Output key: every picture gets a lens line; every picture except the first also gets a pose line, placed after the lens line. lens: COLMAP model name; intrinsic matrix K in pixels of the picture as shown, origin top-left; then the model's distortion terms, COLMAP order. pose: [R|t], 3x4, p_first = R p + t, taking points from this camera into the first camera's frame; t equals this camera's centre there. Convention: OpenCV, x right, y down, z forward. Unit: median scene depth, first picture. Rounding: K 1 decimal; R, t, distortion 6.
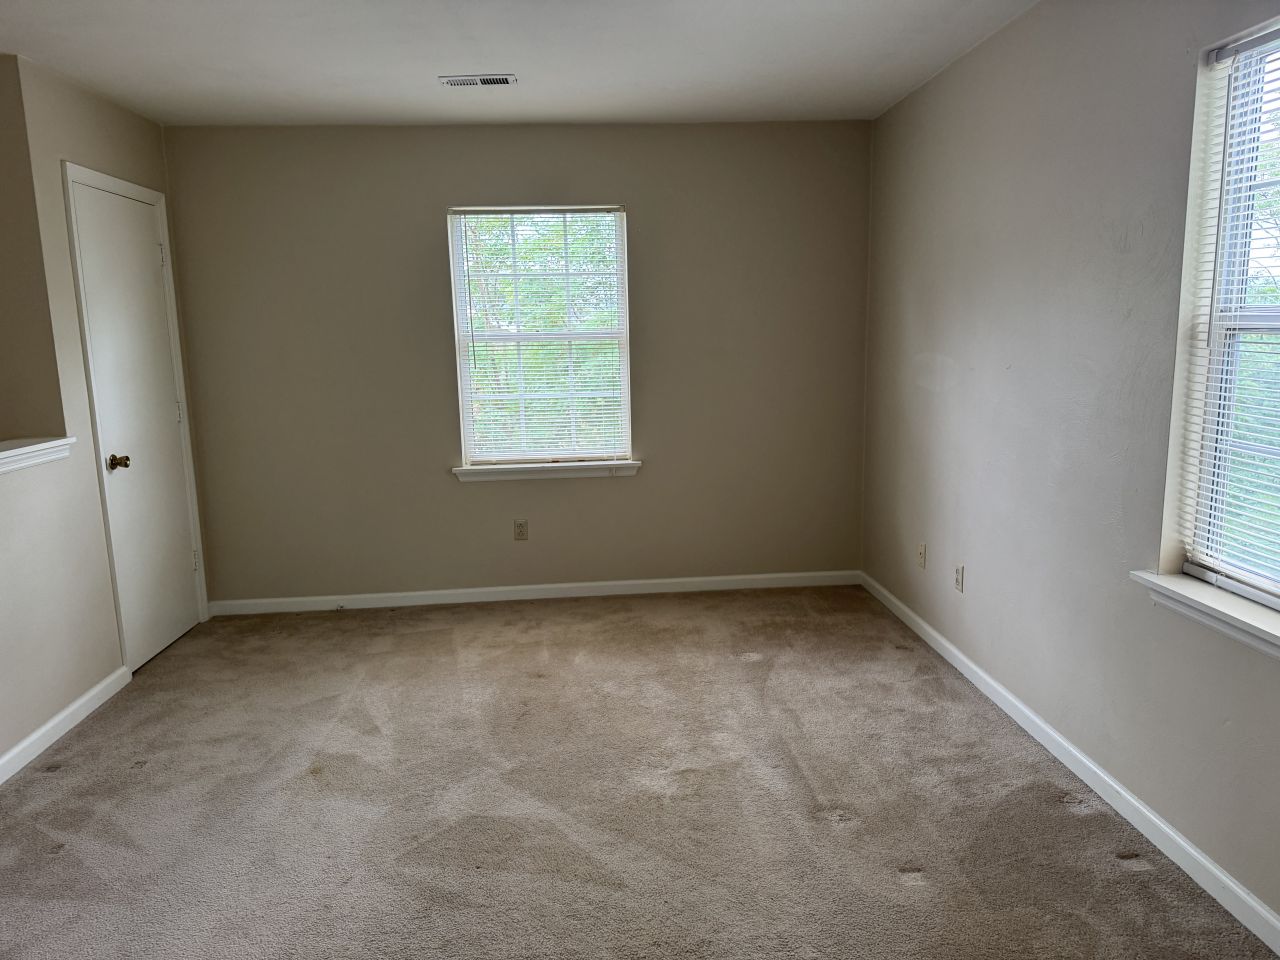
lens RADIAL K [[884.4, 0, 641.1], [0, 884.4, 490.7], [0, 0, 1]] dist [0.184256, -0.290059]
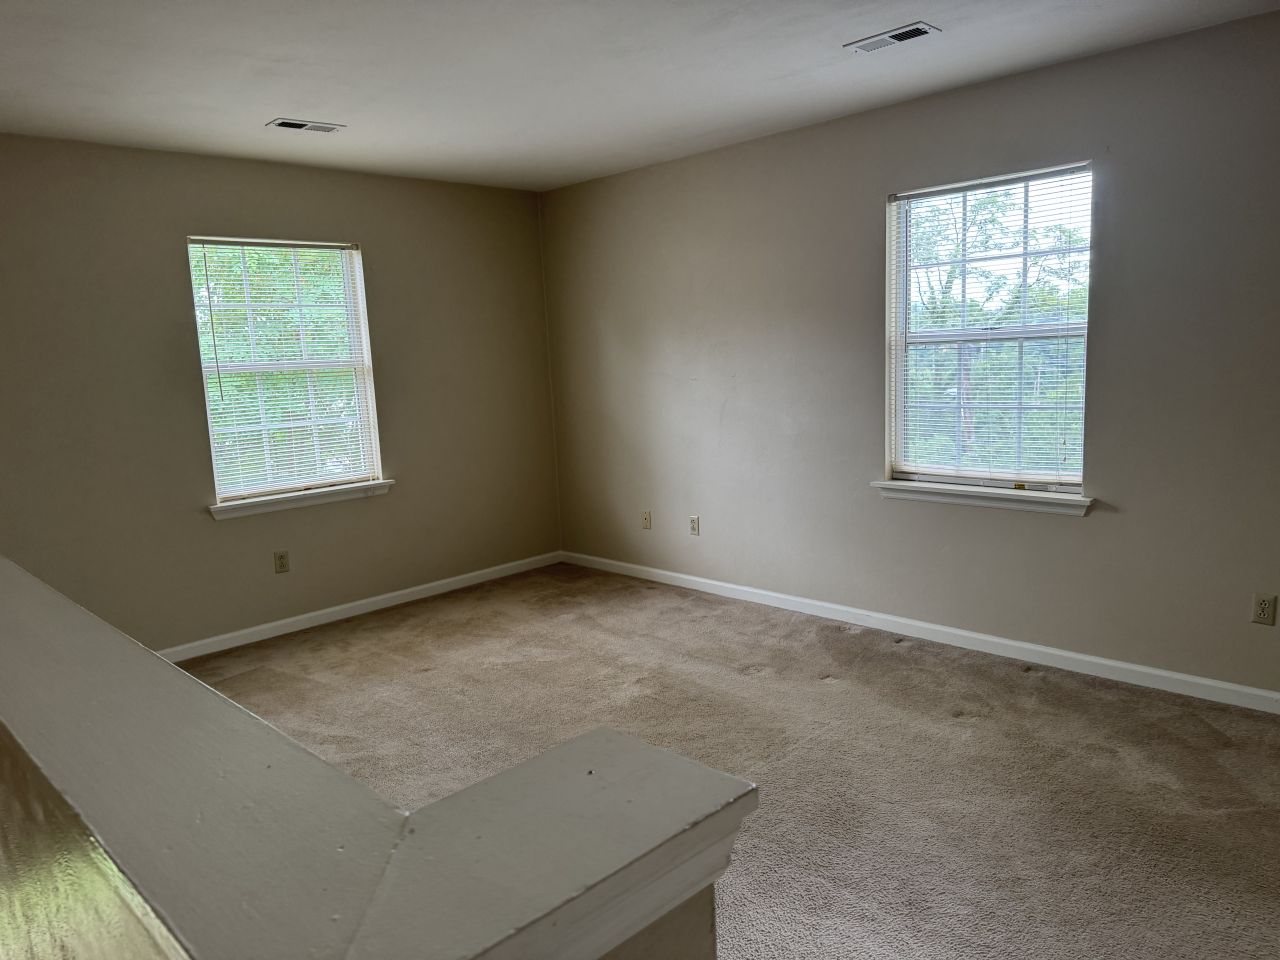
lens RADIAL K [[884.4, 0, 641.1], [0, 884.4, 490.7], [0, 0, 1]] dist [0.184256, -0.290059]
pose [[0.765912, -0.112233, 0.633074, -0.525933], [0.140463, 0.990070, 0.005586, 0.018924], [-0.627414, 0.084645, 0.774072, -0.034012]]
